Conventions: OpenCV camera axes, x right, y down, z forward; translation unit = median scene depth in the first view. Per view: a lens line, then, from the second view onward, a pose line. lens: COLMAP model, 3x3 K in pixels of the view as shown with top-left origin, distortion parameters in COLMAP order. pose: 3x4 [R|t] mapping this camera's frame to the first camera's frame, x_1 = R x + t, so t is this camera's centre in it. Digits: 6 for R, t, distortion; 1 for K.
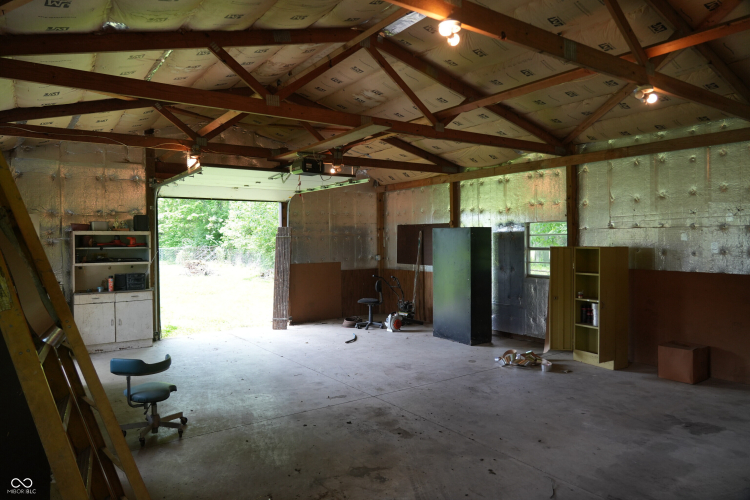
lens RADIAL K [[513.1, 0, 375.7], [0, 513.1, 250.4], [0, 0, 1]] dist [-0.017835, 0.019552]
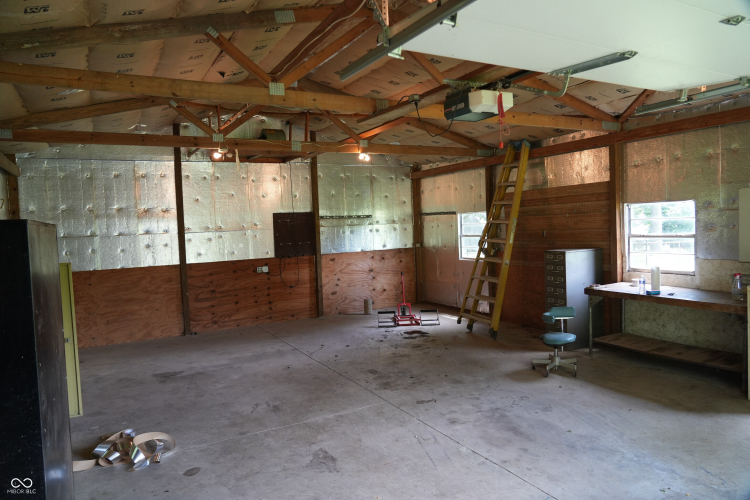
lens RADIAL K [[513.1, 0, 374.2], [0, 513.1, 249.7], [0, 0, 1]] dist [-0.017835, 0.019552]
pose [[-0.993181, 0.041449, 0.108966, -0.105349], [0.049034, 0.996488, 0.067879, -0.066729], [-0.105769, 0.072759, -0.991725, 2.146672]]
